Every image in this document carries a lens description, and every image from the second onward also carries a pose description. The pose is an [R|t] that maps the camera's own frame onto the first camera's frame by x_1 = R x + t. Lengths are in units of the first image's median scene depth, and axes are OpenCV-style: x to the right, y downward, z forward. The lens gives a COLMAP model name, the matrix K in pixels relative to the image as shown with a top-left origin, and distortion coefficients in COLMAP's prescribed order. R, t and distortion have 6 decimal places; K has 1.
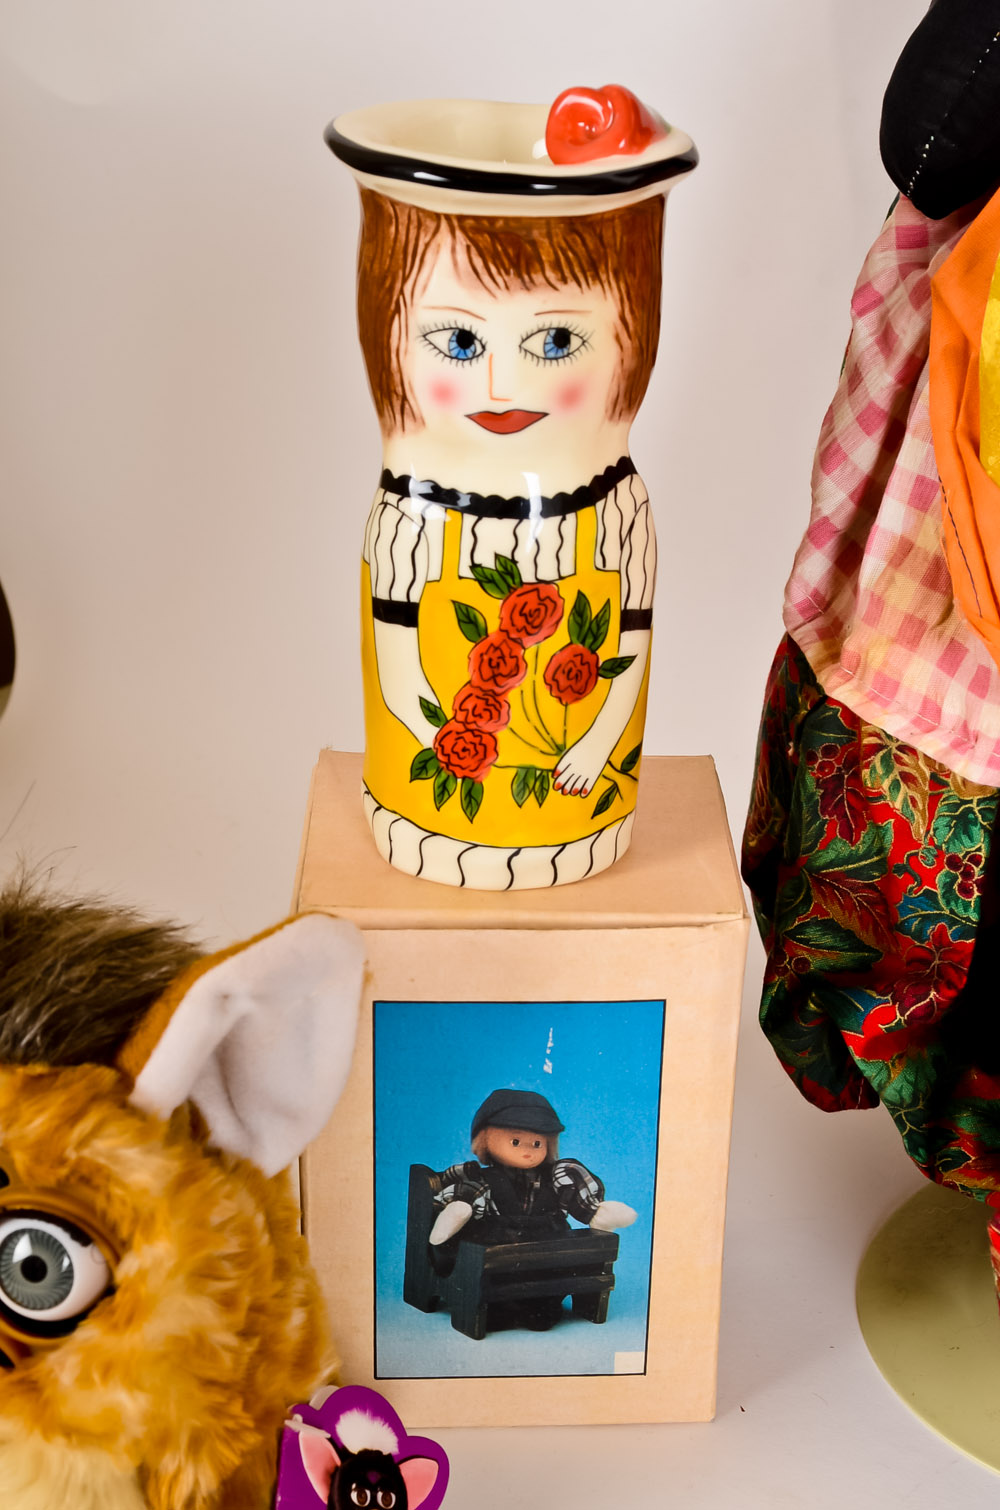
lens RADIAL K [[2442.0, 0, 500.0], [0, 2442.0, 755.0], [0, 0, 1]] dist [-0.071608, 0.157690]
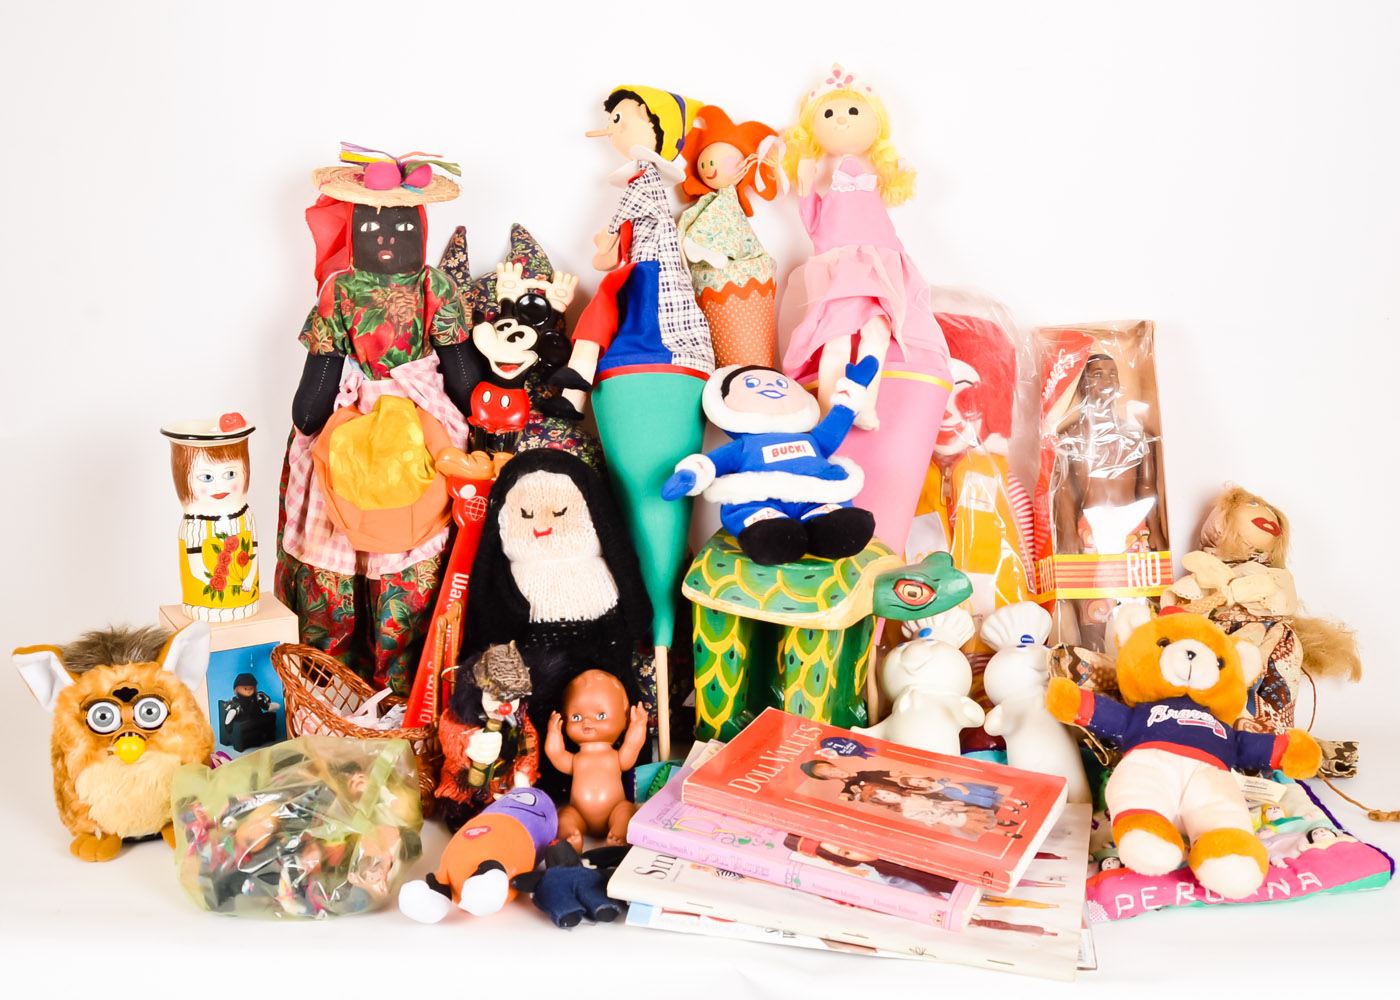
lens RADIAL K [[1729.2, 0, 735.2], [0, 1729.2, 498.0], [0, 0, 1]] dist [-0.156772, 0.016529]
pose [[0.871359, -0.129313, 0.473298, -0.550594], [0.216755, 0.966862, -0.134891, 0.401621], [-0.440170, 0.220129, 0.870513, -1.697567]]
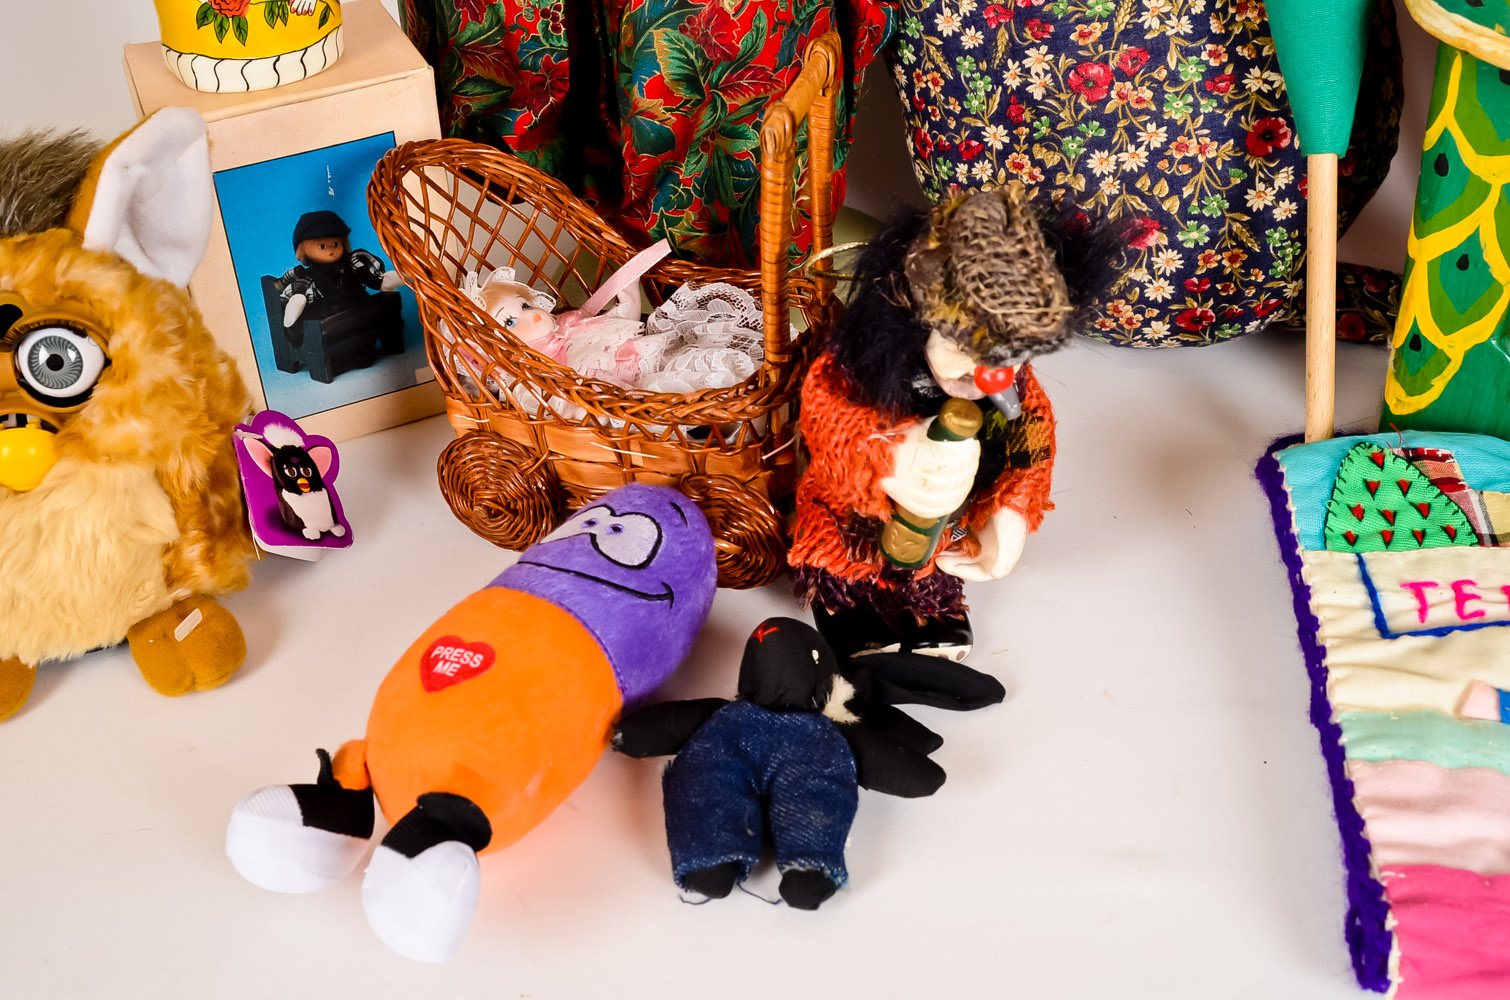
lens RADIAL K [[1713.1, 0, 755.0], [0, 1713.1, 500.0], [0, 0, 1]] dist [-0.123404, 0.015083]
pose [[0.920248, -0.273848, 0.279555, -0.090756], [0.213208, 0.949877, 0.228641, 0.127695], [-0.328156, -0.150803, 0.932509, -0.145765]]
